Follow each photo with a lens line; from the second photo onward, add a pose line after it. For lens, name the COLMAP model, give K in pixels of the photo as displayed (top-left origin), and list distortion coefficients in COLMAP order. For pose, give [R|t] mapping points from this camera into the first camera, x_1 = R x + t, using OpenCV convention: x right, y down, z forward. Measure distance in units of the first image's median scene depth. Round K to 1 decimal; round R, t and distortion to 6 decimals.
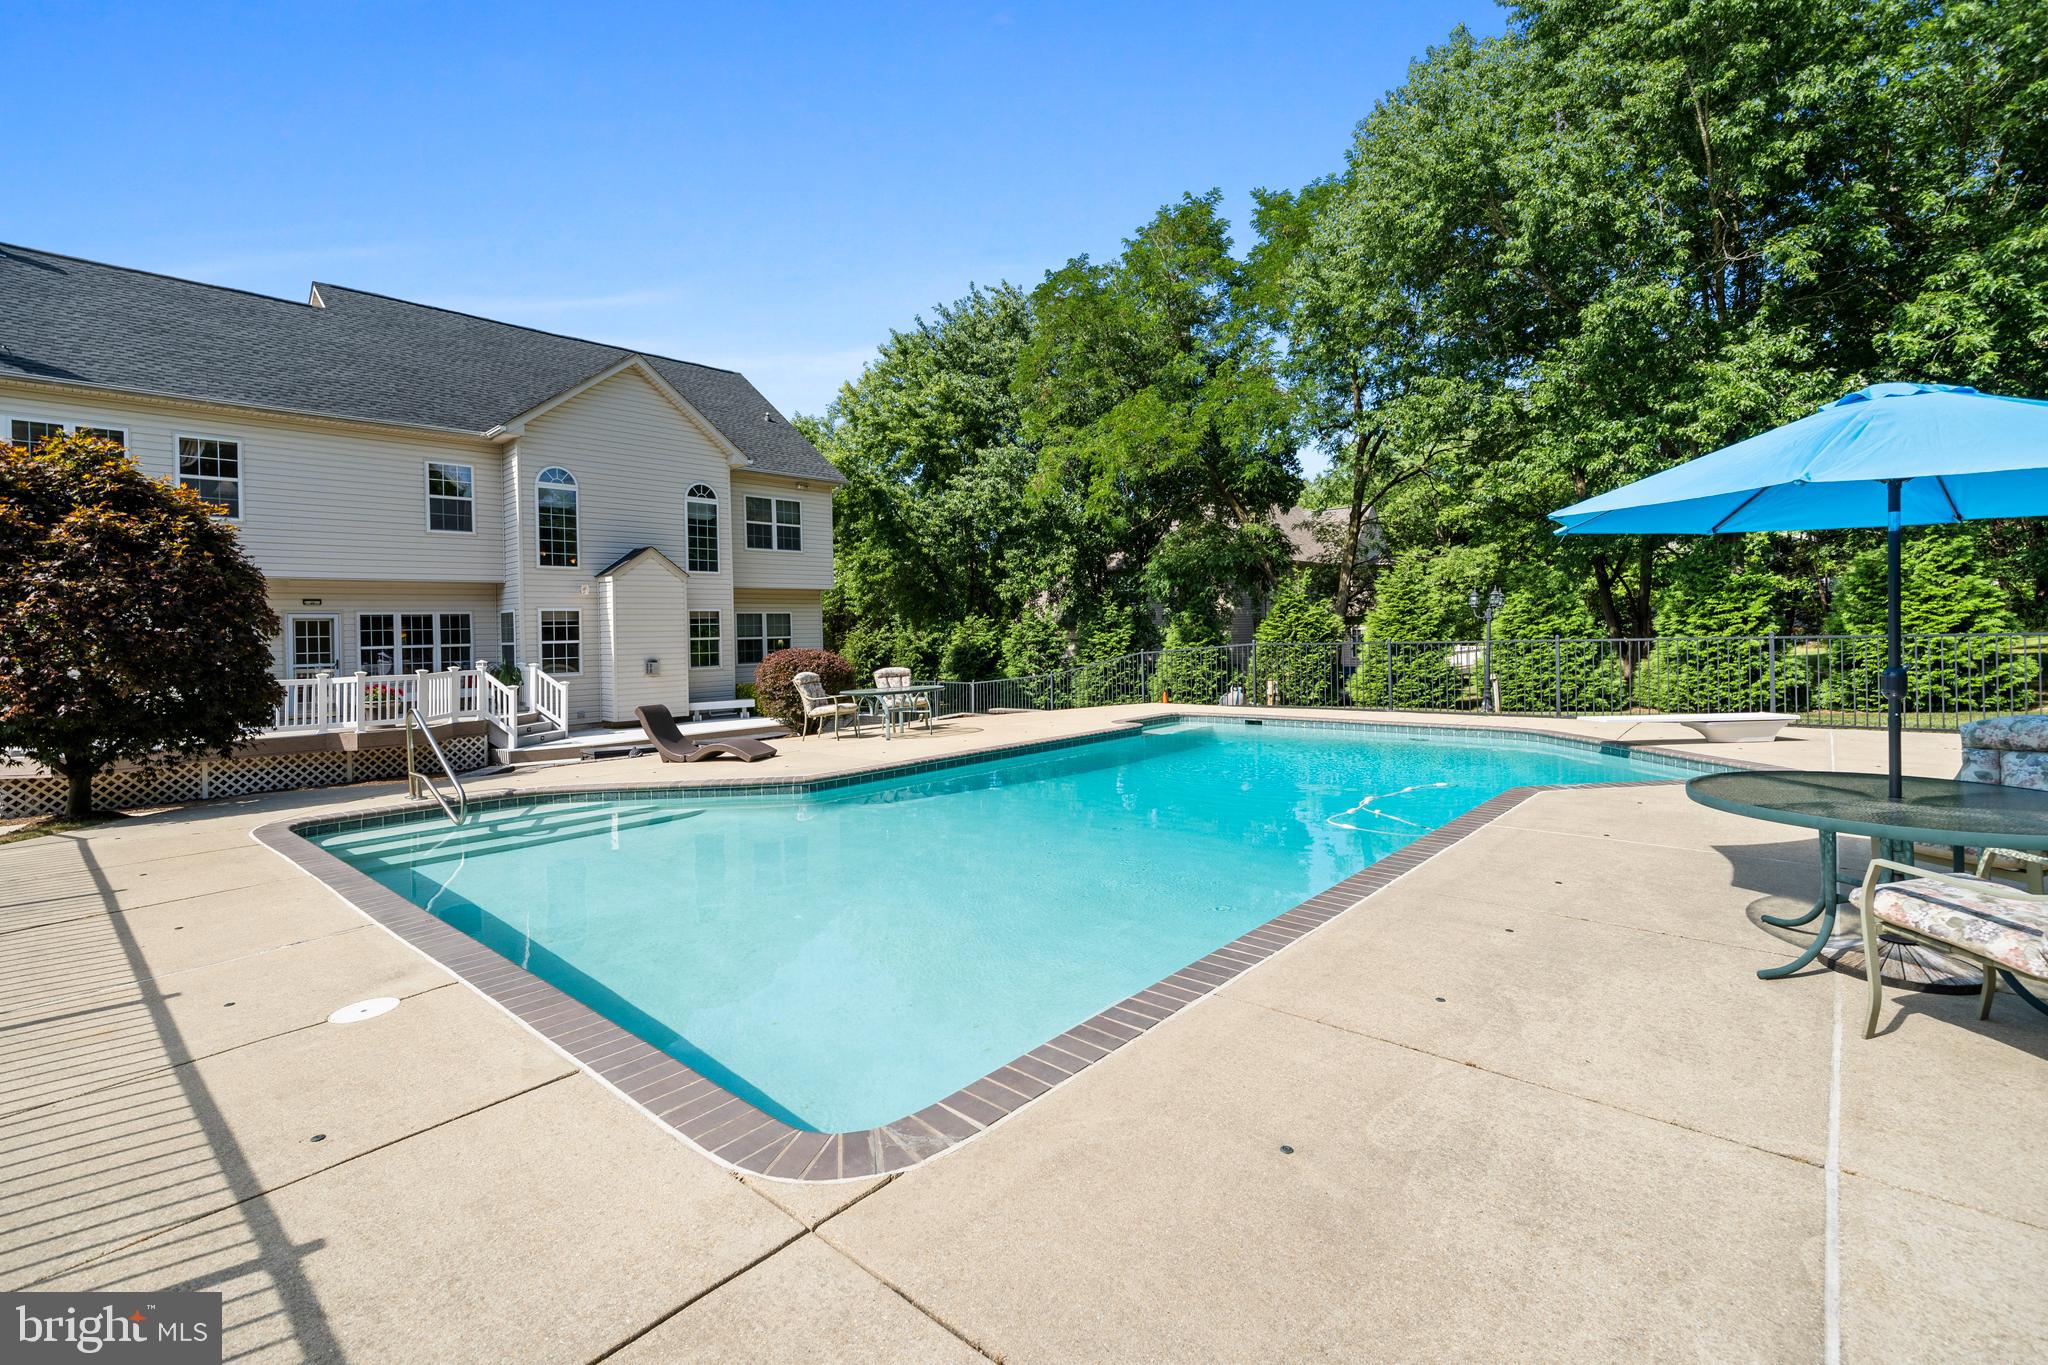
lens RADIAL K [[891.5, 0, 1028.4], [0, 891.5, 628.5], [0, 0, 1]] dist [-0.003514, -0.000155]
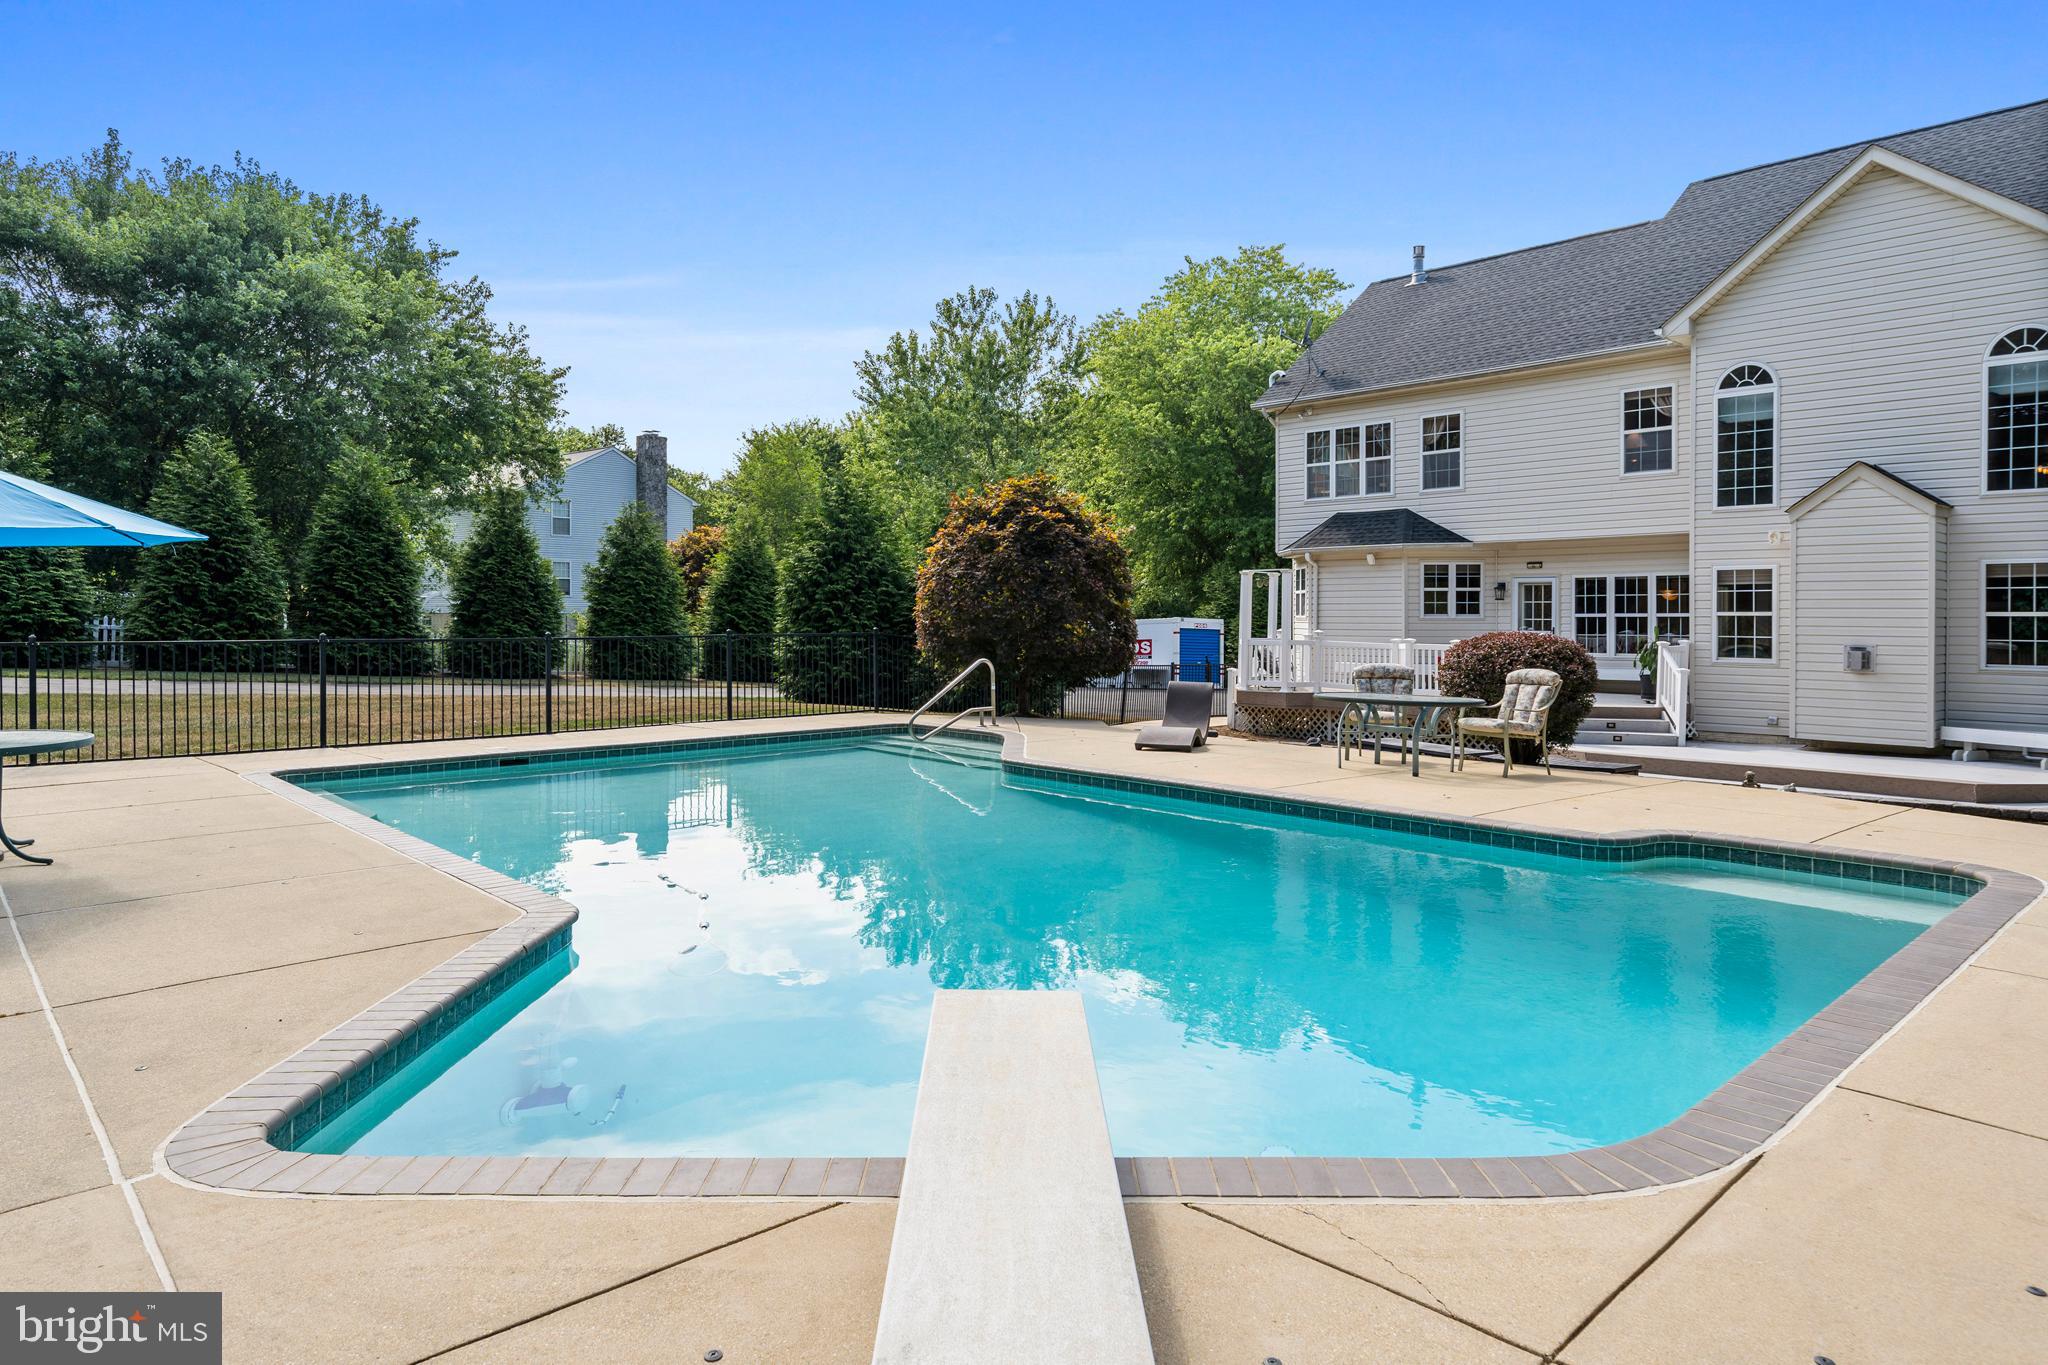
lens RADIAL K [[1254.7, 0, 1018.2], [0, 1254.7, 617.8], [0, 0, 1]] dist [0.001796, 0.000753]
pose [[-0.103728, 0.026266, -0.994259, 0.455797], [0.003618, 0.999655, 0.026031, -0.008340], [0.994599, -0.000898, -0.103787, 0.472372]]
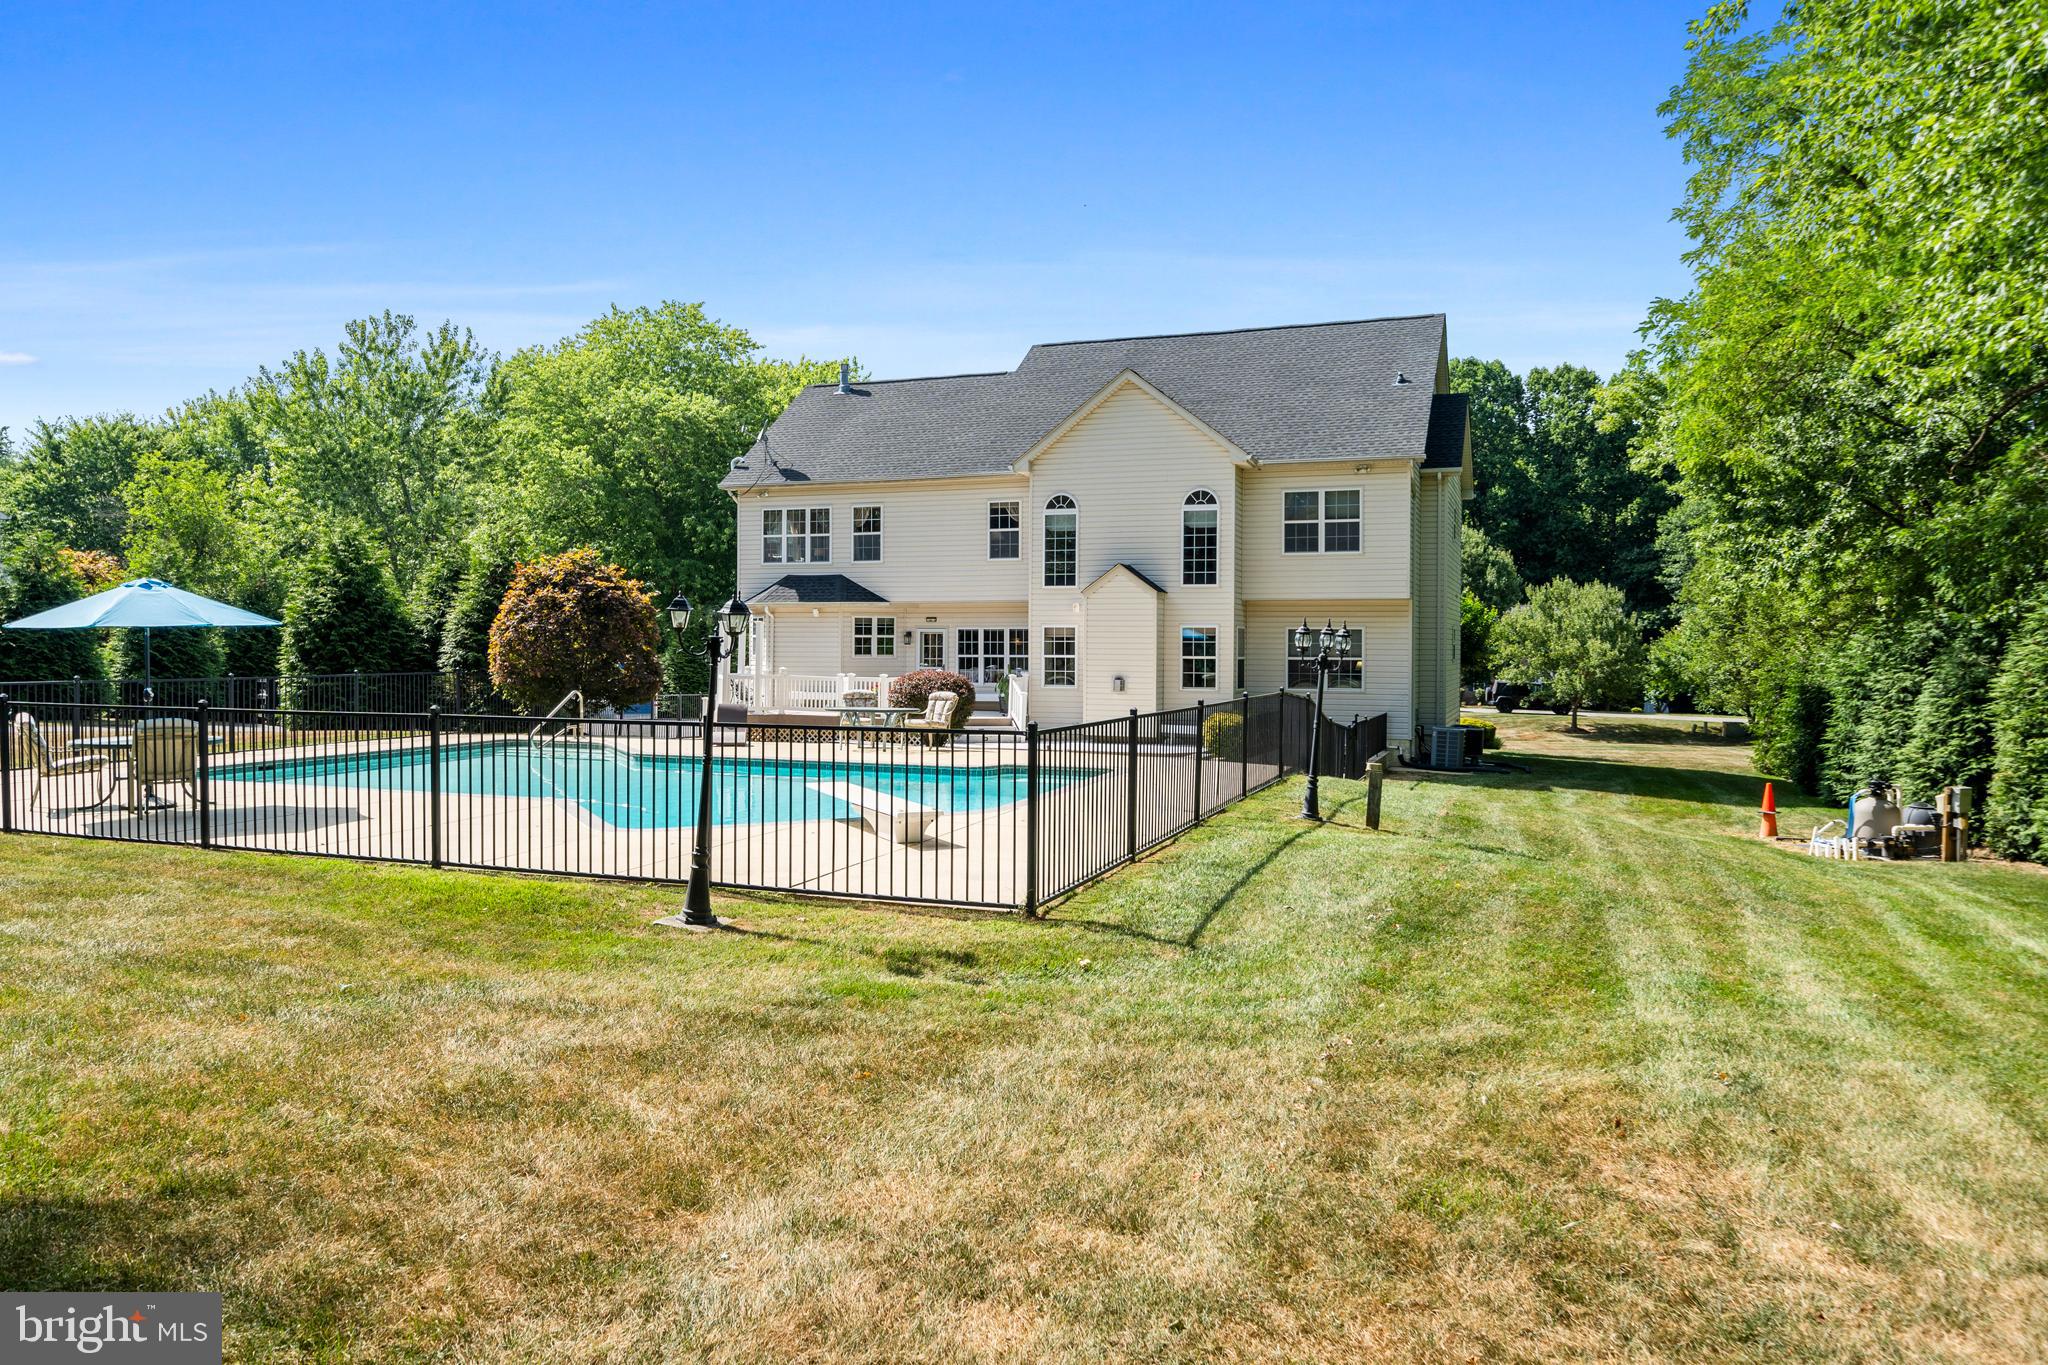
lens RADIAL K [[1401.4, 0, 1025.5], [0, 1401.4, 655.5], [0, 0, 1]] dist [-0.002041, -0.001889]
pose [[0.361881, 0.032964, -0.931641, 0.920112], [-0.011522, 0.999456, 0.030888, -0.033344], [0.932153, -0.000443, 0.362064, 0.306674]]
